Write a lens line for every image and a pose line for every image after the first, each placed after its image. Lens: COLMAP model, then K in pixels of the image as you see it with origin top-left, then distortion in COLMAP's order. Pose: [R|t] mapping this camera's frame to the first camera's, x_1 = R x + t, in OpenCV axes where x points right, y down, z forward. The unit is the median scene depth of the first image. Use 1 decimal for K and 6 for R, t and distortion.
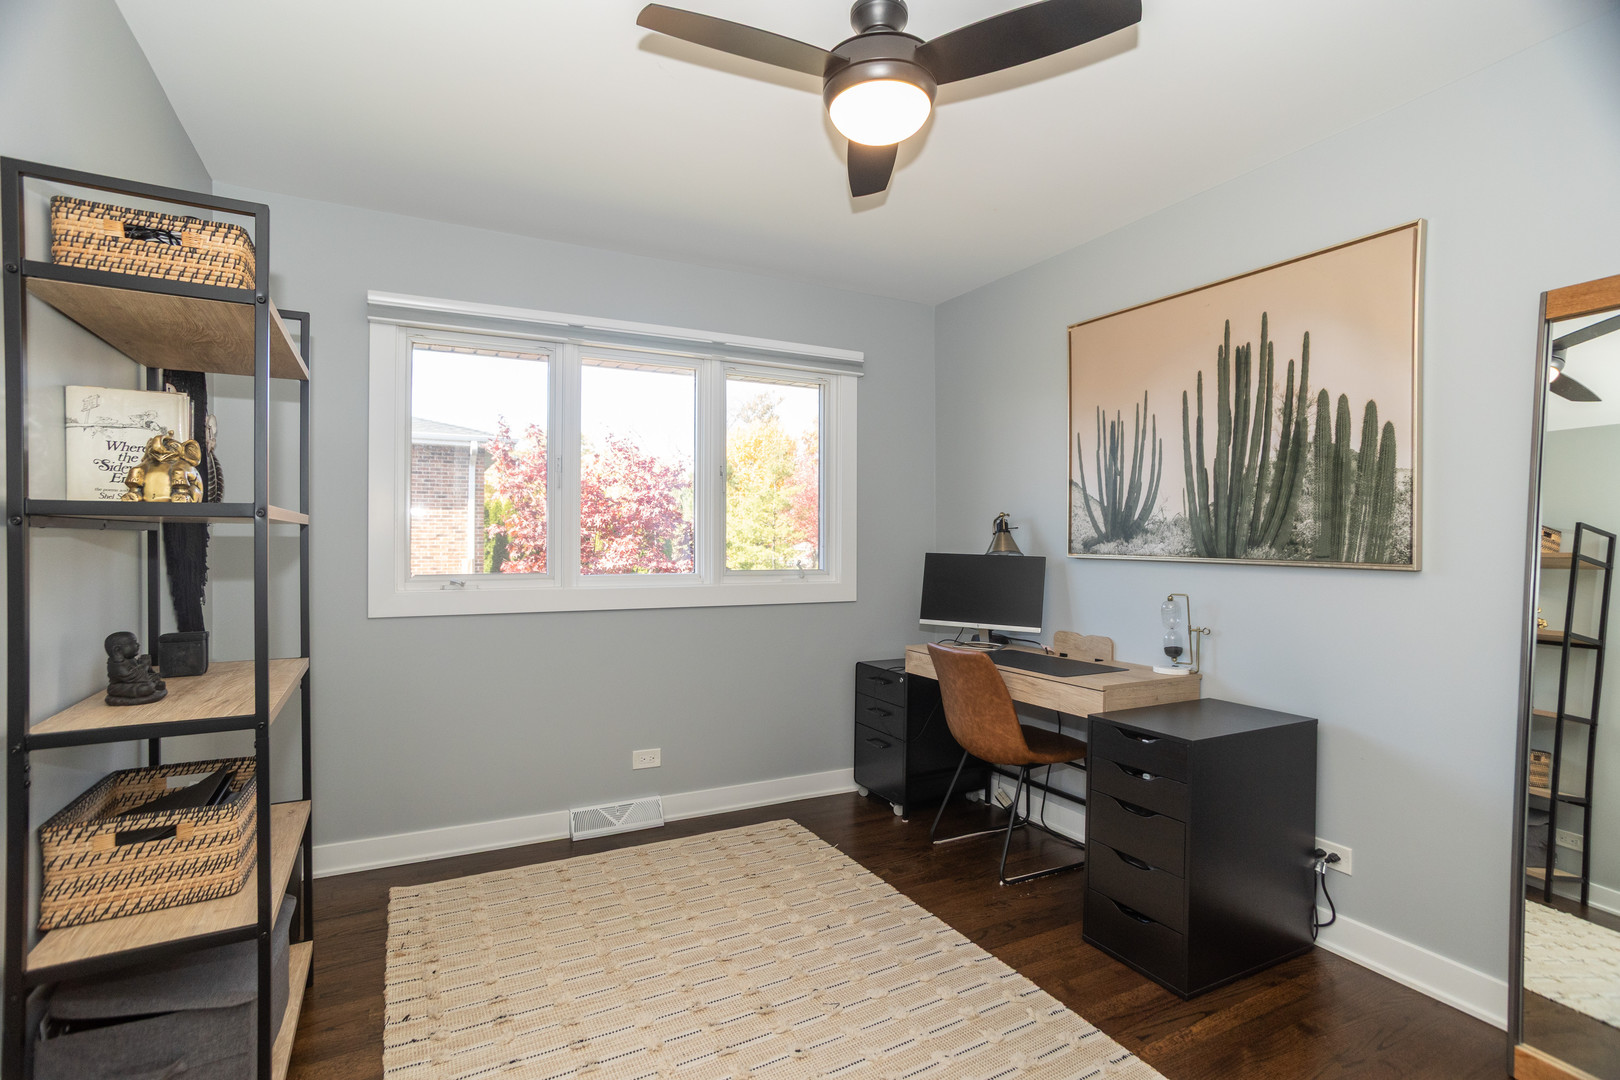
lens RADIAL K [[748.1, 0, 810.0], [0, 748.1, 540.0], [0, 0, 1]] dist [-0.031764, 0.000192]
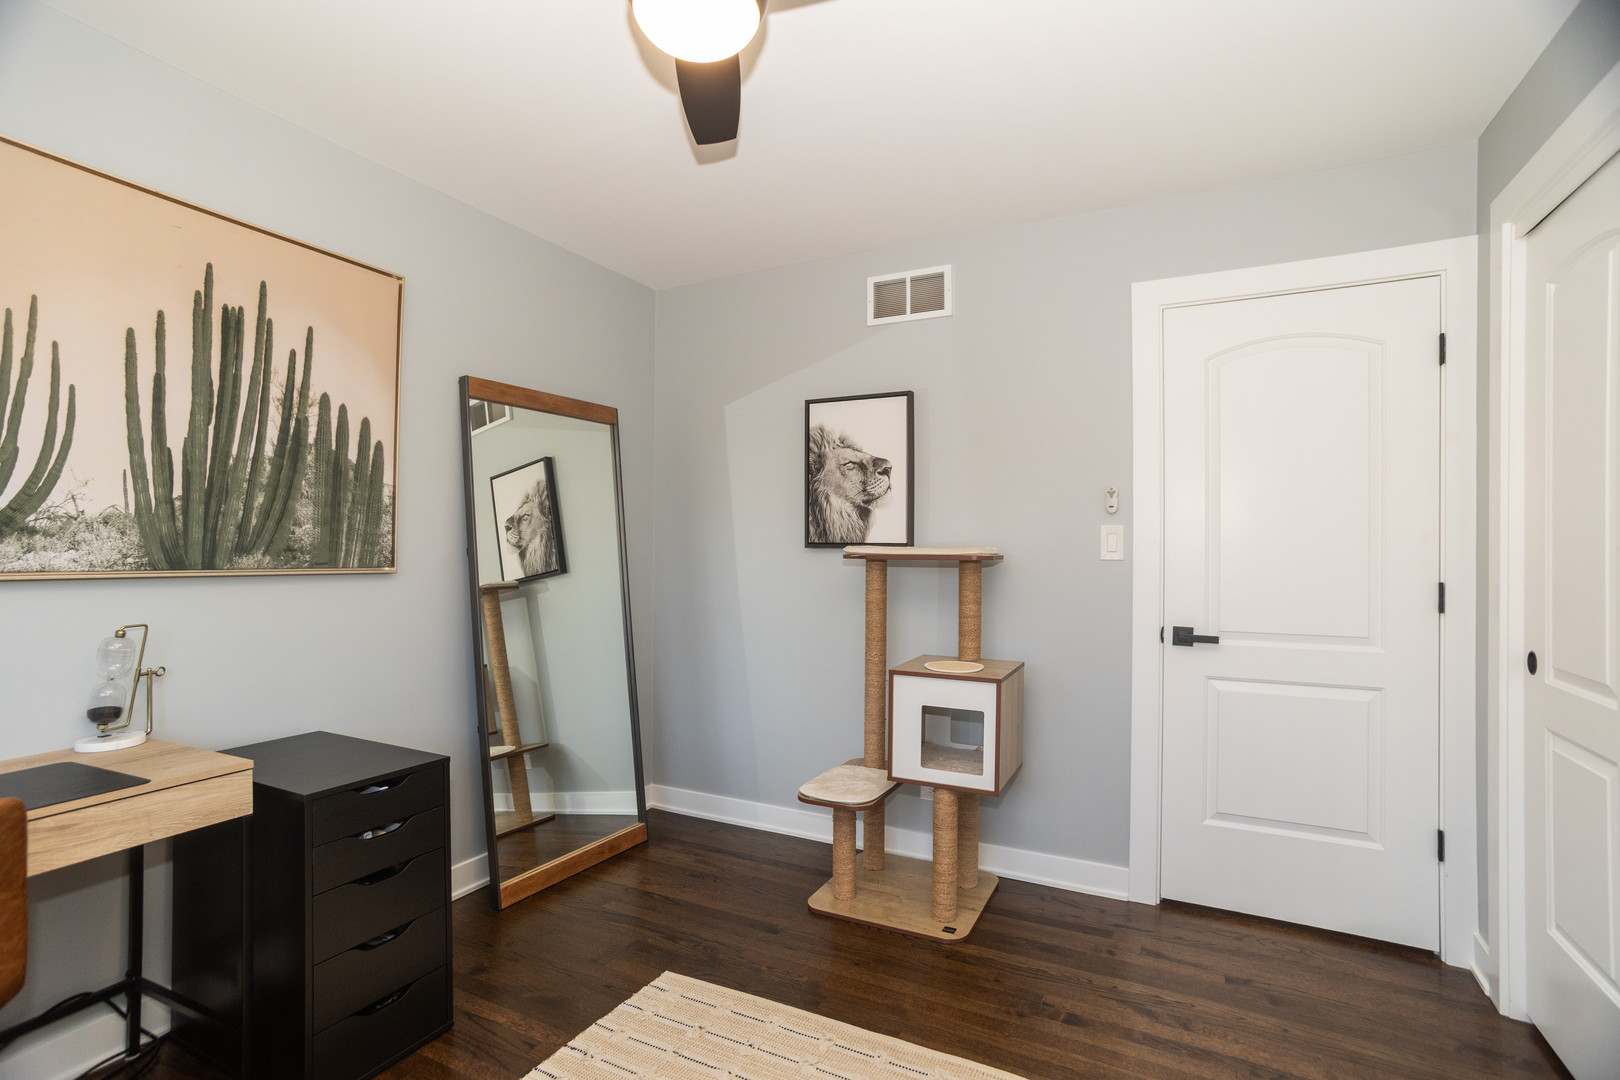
lens RADIAL K [[748.1, 0, 810.0], [0, 748.1, 540.0], [0, 0, 1]] dist [-0.031764, 0.000192]
pose [[-0.572314, -0.001824, 0.820033, -0.460132], [-0.010305, 0.999935, -0.004967, -0.009834], [-0.819970, -0.011293, -0.572295, 0.988068]]
